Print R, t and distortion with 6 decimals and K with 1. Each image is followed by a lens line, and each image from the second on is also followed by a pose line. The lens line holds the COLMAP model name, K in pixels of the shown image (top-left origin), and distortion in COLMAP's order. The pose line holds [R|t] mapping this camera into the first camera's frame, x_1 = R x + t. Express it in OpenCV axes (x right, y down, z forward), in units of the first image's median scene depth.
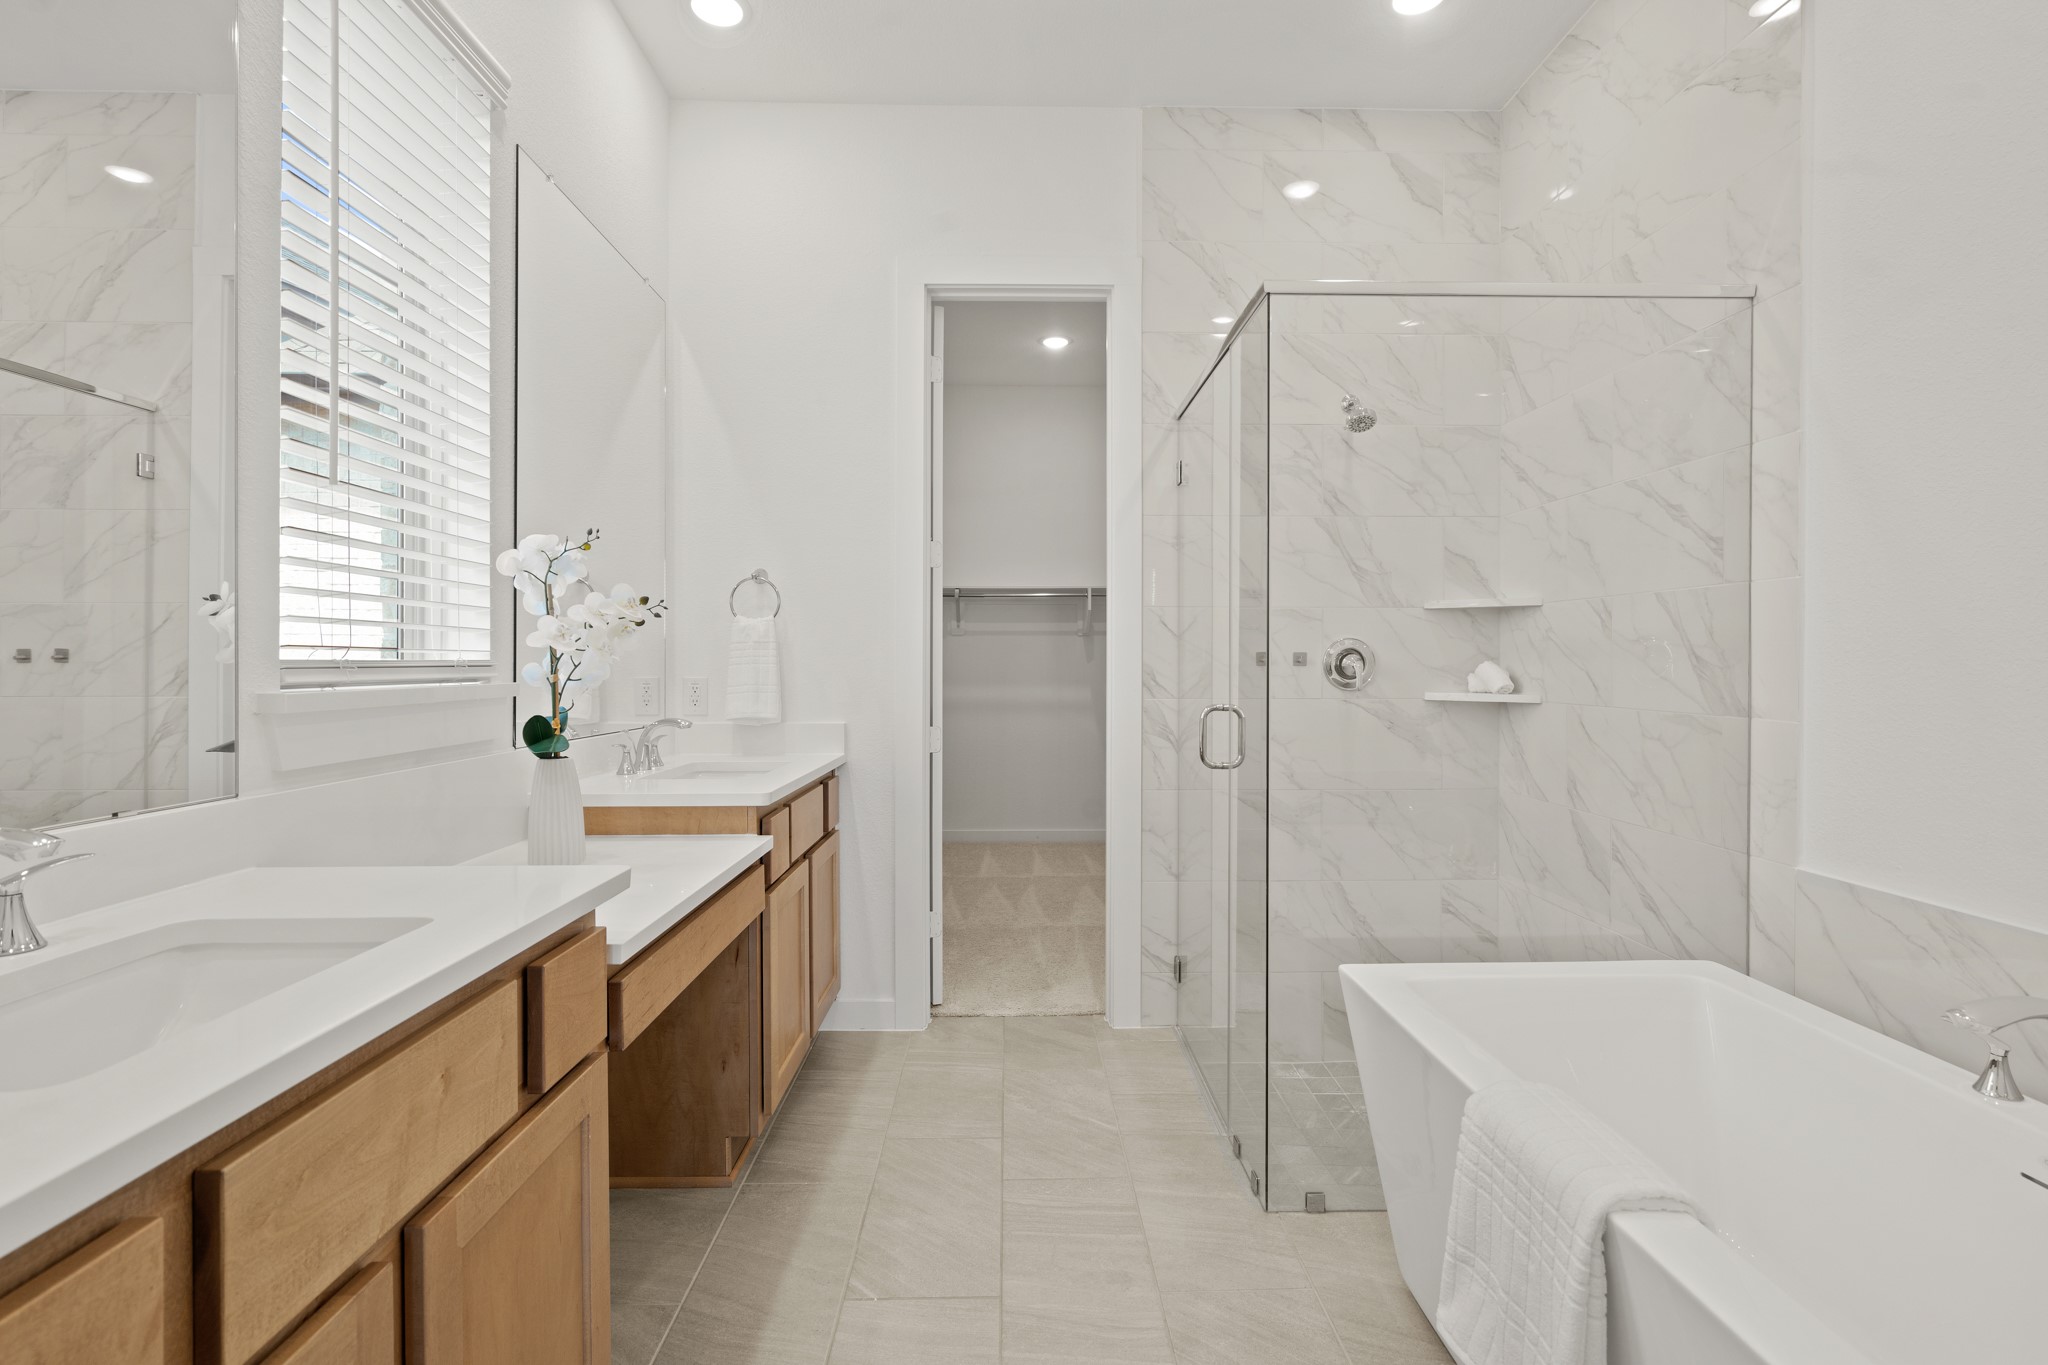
lens RADIAL K [[935.3, 0, 1024.7], [0, 935.3, 675.0], [0, 0, 1]] dist [-0.003267, 0.001514]
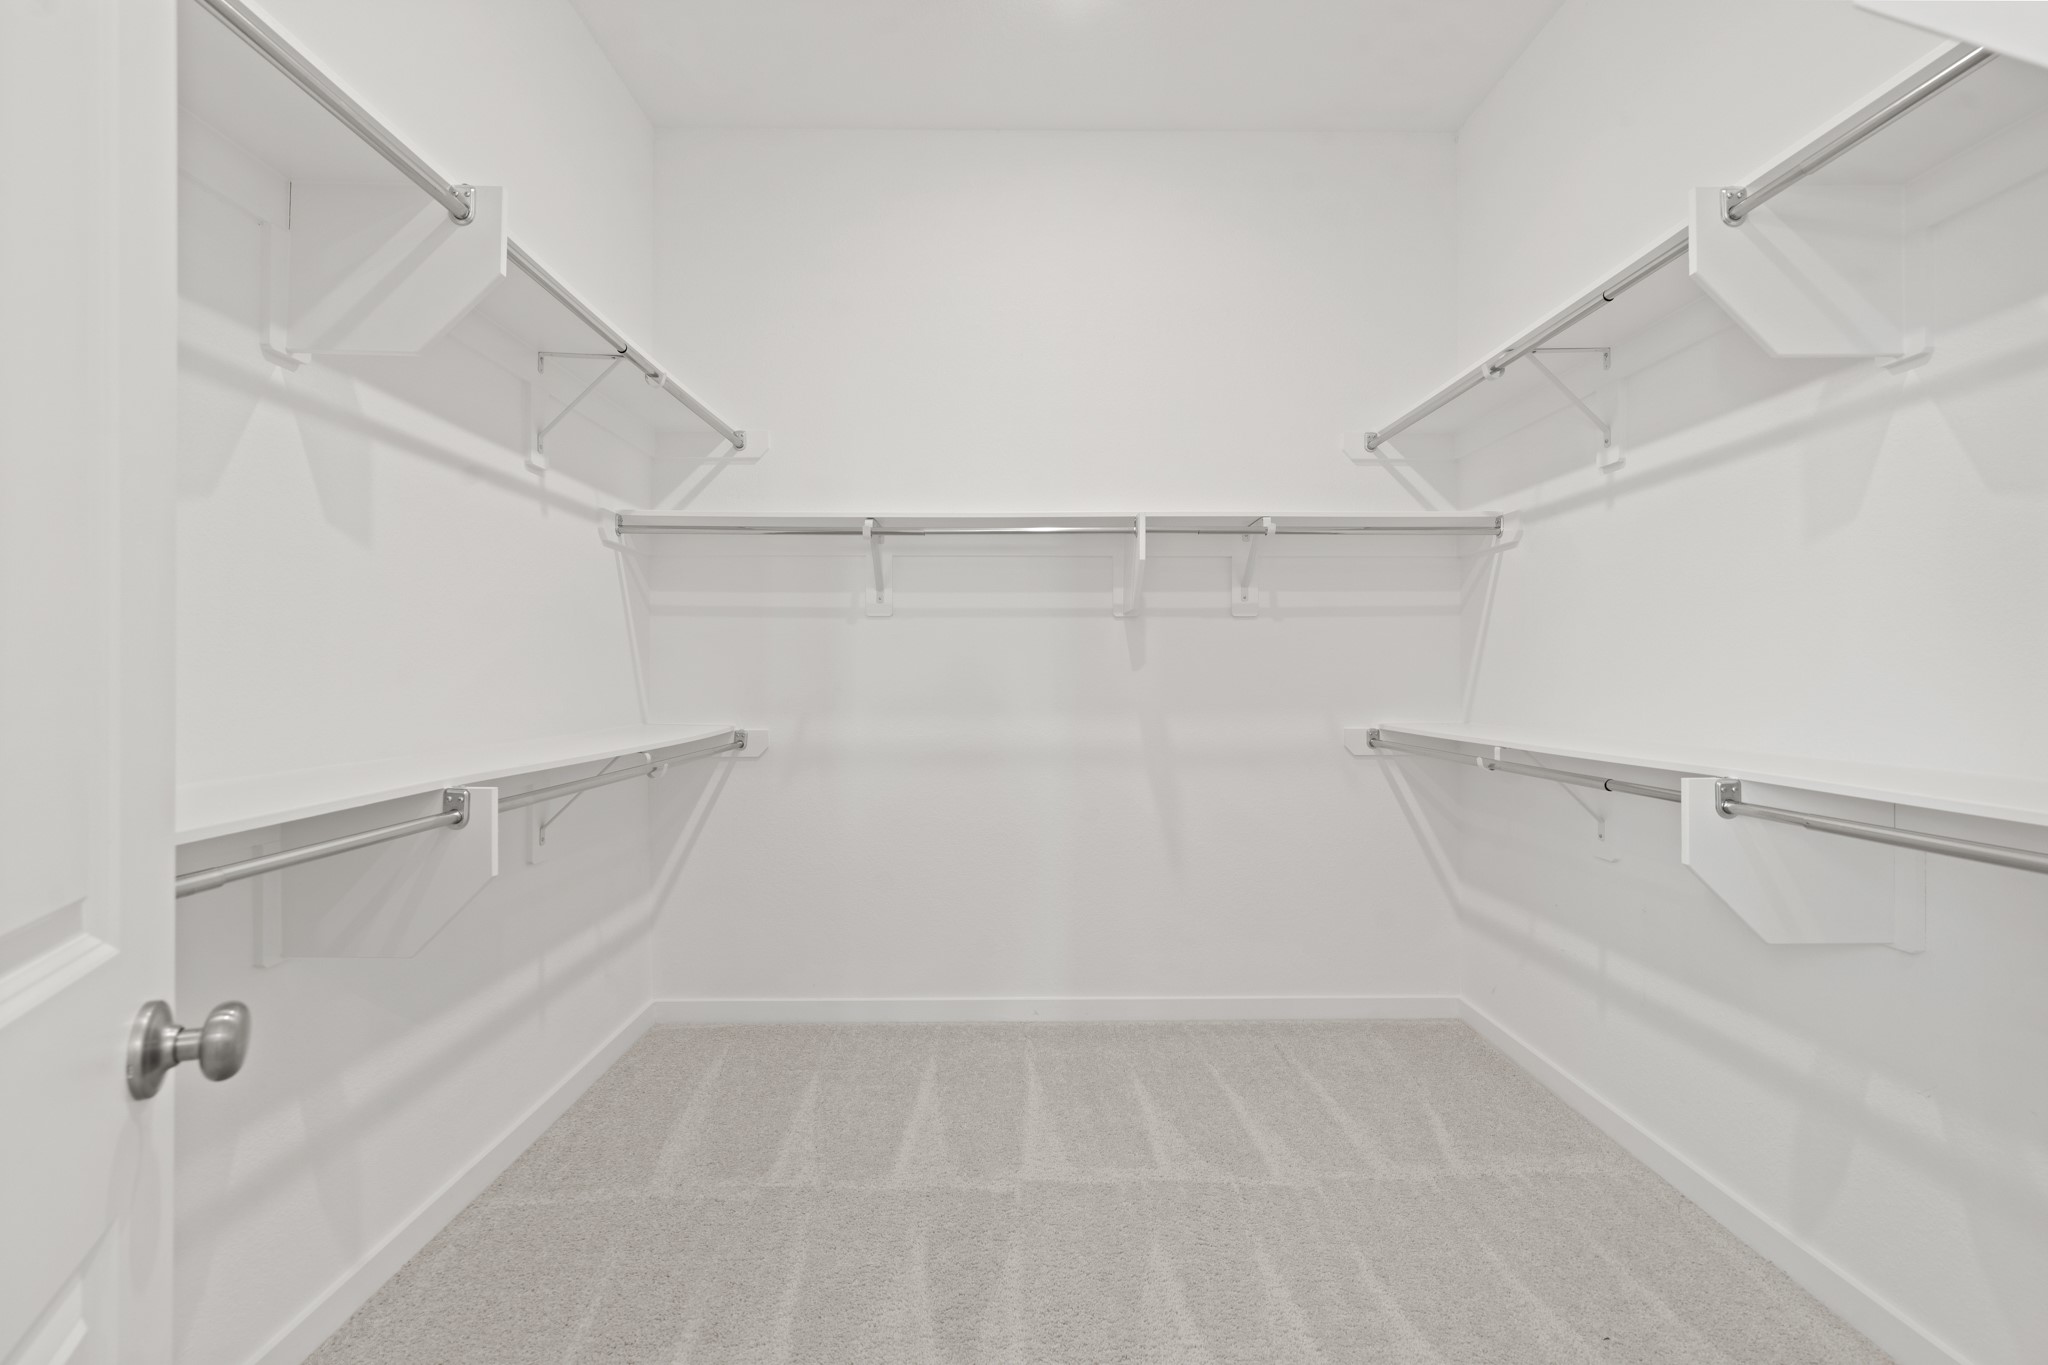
lens RADIAL K [[935.3, 0, 1025.5], [0, 935.3, 683.2], [0, 0, 1]] dist [-0.003267, 0.001514]
pose [[0.999963, -0.002788, -0.008093, 0.028306], [0.002757, 0.999989, -0.003742, -0.009302], [0.008103, 0.003720, 0.999960, 1.095986]]
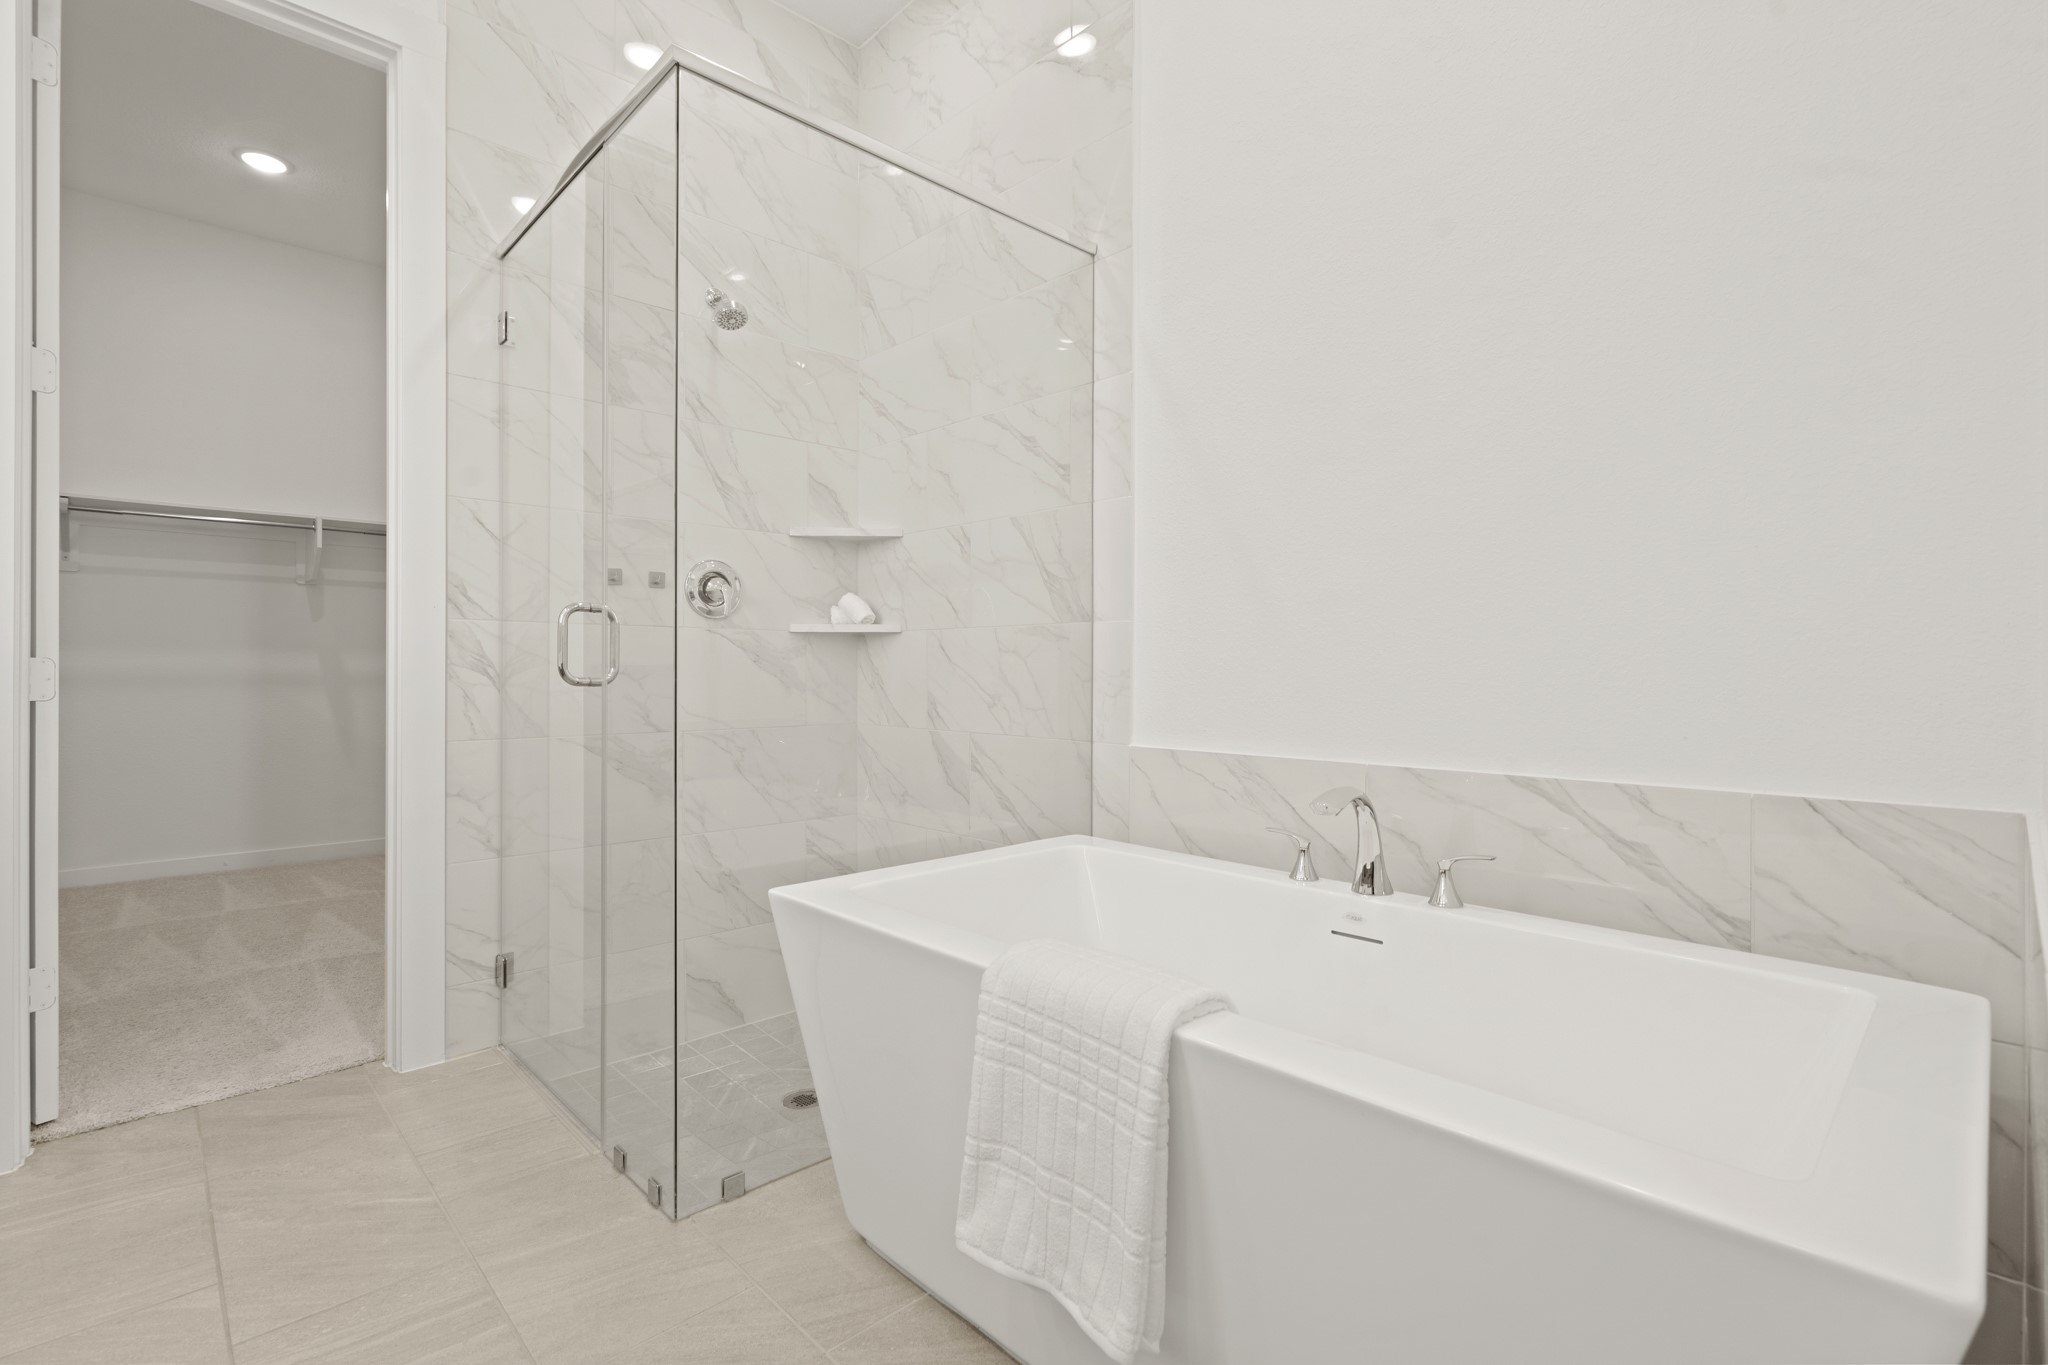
lens RADIAL K [[935.3, 0, 1028.9], [0, 935.3, 673.2], [0, 0, 1]] dist [-0.003267, 0.001514]
pose [[0.735002, -0.000242, 0.678065, -0.040921], [0.005310, 0.999971, -0.005399, 0.080032], [-0.678044, 0.007569, 0.734983, 0.146285]]
